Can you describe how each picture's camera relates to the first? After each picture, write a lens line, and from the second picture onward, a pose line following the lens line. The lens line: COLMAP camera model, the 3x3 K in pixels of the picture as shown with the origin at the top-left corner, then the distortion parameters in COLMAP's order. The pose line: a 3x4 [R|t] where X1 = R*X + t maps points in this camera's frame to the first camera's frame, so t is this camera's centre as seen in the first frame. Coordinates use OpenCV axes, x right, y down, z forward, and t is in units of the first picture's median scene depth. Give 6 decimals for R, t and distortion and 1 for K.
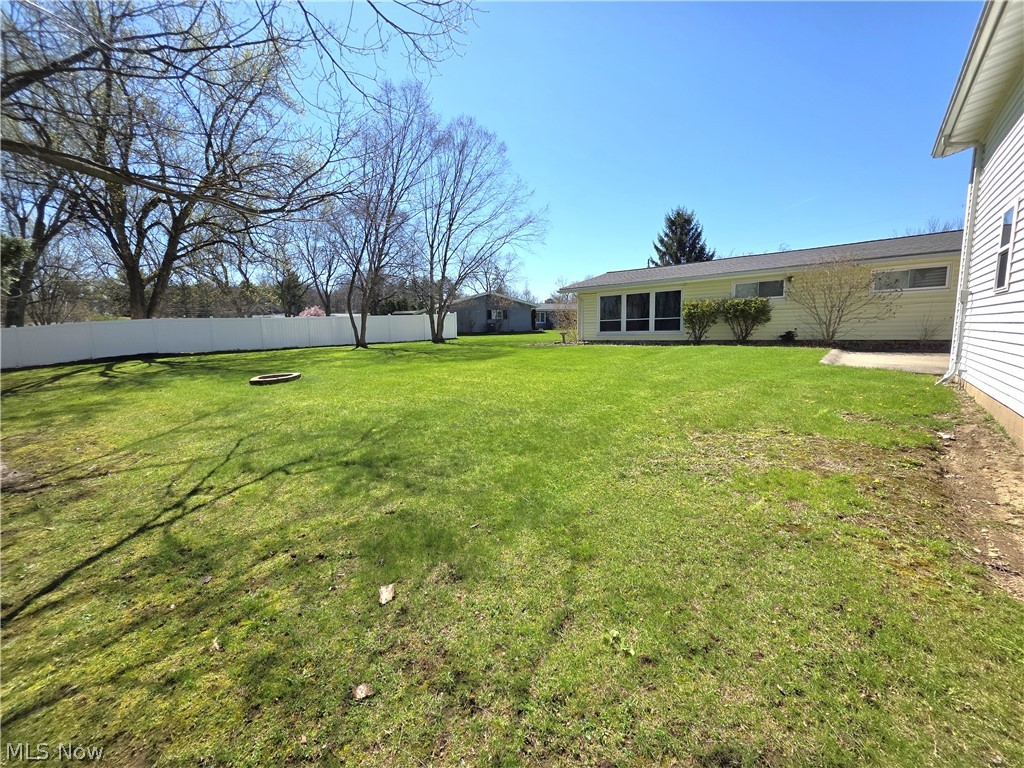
lens RADIAL K [[415.7, 0, 512.0], [0, 415.7, 384.0], [0, 0, 1]] dist [-0.012419, 0.000085]
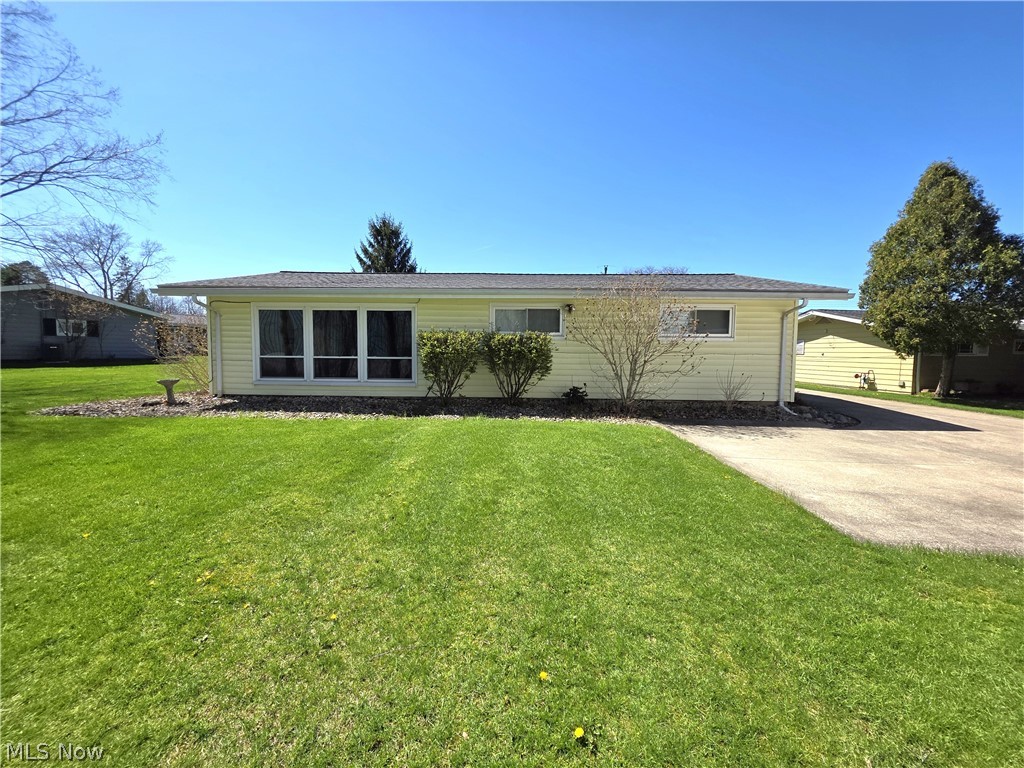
lens RADIAL K [[415.7, 0, 512.0], [0, 415.7, 384.0], [0, 0, 1]] dist [-0.012419, 0.000085]
pose [[0.774507, -0.018723, 0.632288, 0.130643], [0.051186, 0.998139, -0.033143, -0.086266], [-0.630490, 0.058034, 0.774025, 0.413587]]
